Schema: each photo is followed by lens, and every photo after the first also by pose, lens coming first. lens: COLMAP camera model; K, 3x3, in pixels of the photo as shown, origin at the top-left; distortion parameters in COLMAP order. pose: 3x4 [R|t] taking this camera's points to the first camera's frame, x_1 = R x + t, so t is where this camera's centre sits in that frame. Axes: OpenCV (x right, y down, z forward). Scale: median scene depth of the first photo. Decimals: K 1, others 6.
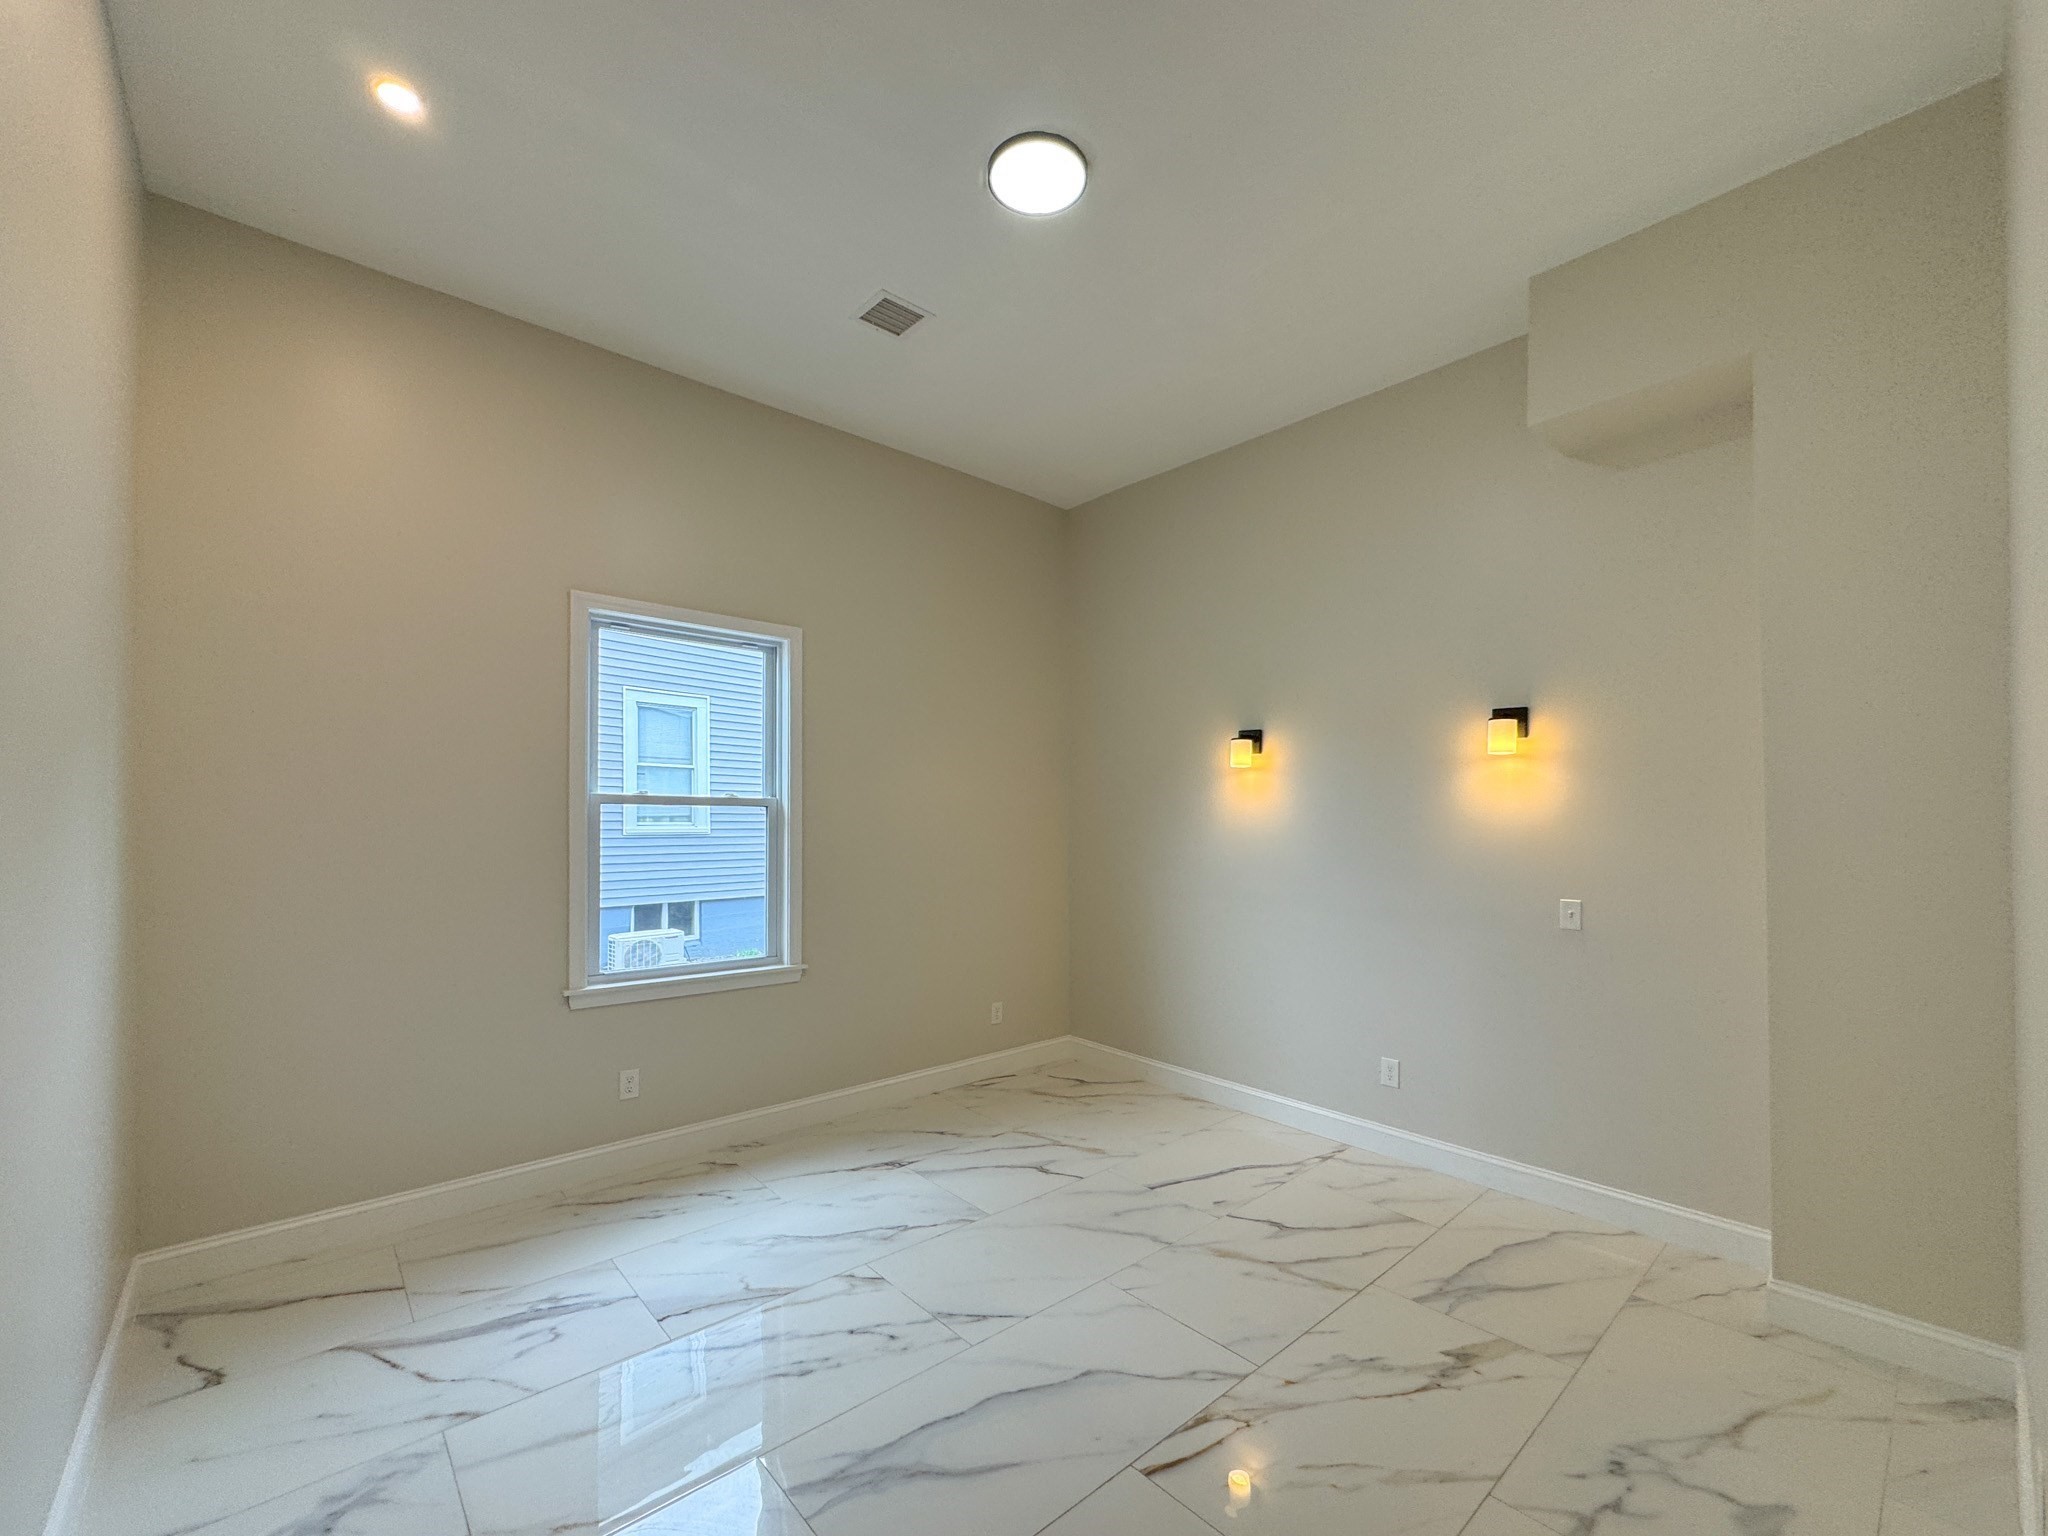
lens RADIAL K [[830.7, 0, 1017.4], [0, 830.7, 786.2], [0, 0, 1]] dist [-0.004039, 0.000752]
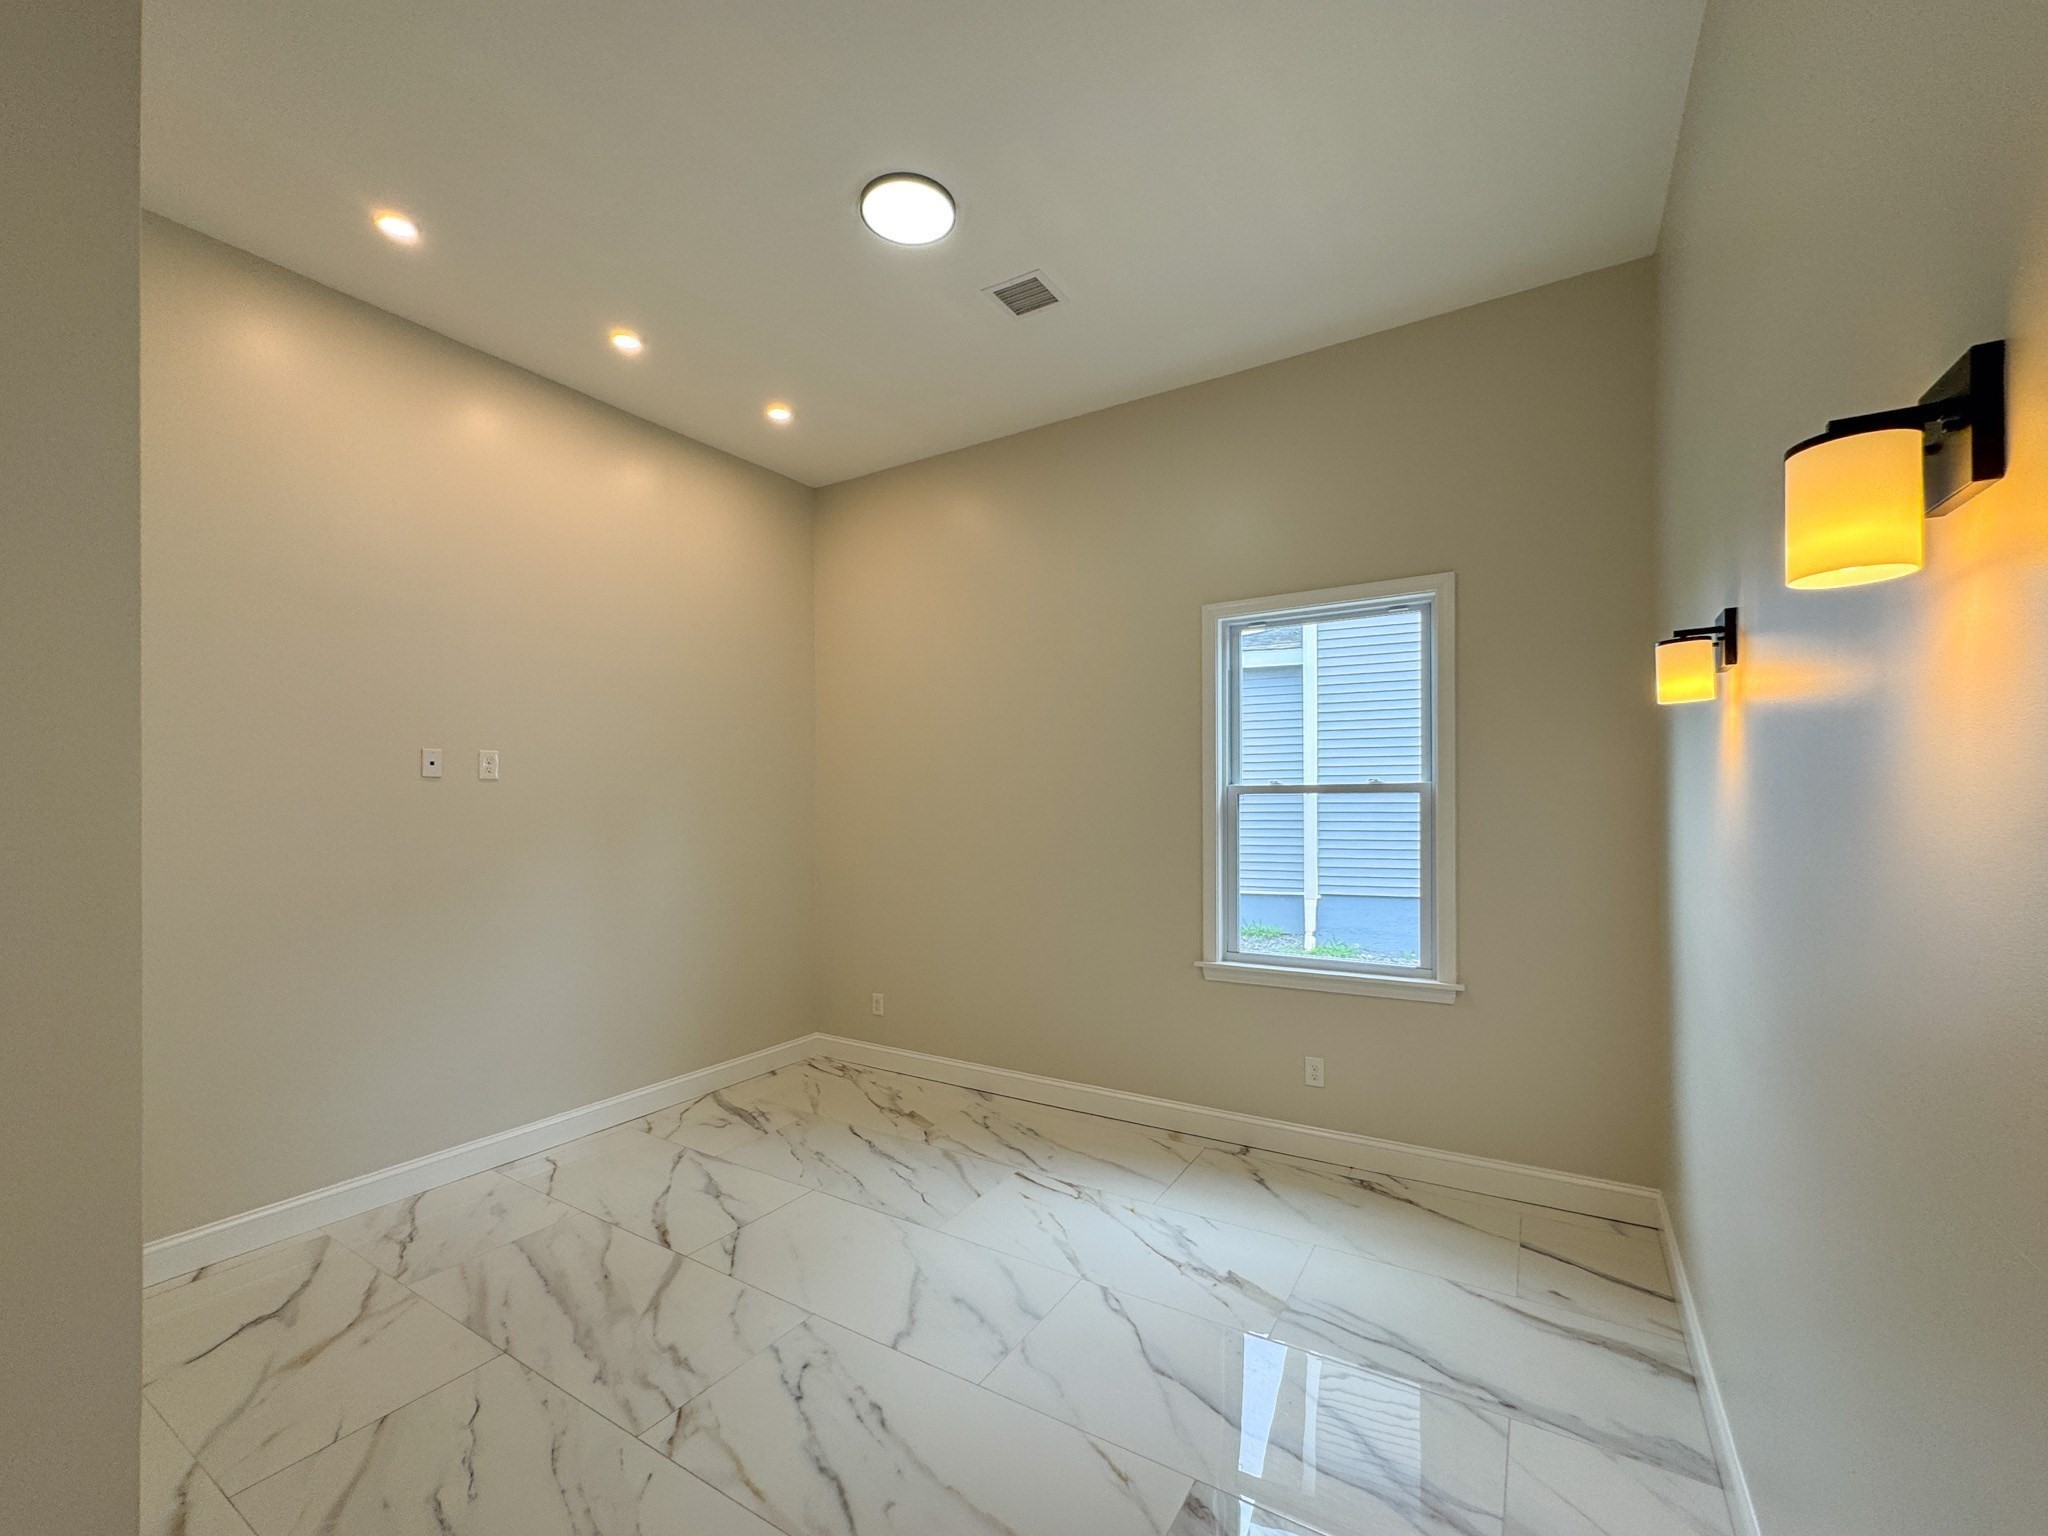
lens RADIAL K [[830.7, 0, 1016.4], [0, 830.7, 777.4], [0, 0, 1]] dist [-0.004039, 0.000752]
pose [[0.320206, -0.045325, -0.946263, 0.403805], [0.046151, 0.998415, -0.032206, 0.018884], [0.946223, -0.033358, 0.321790, 0.358339]]
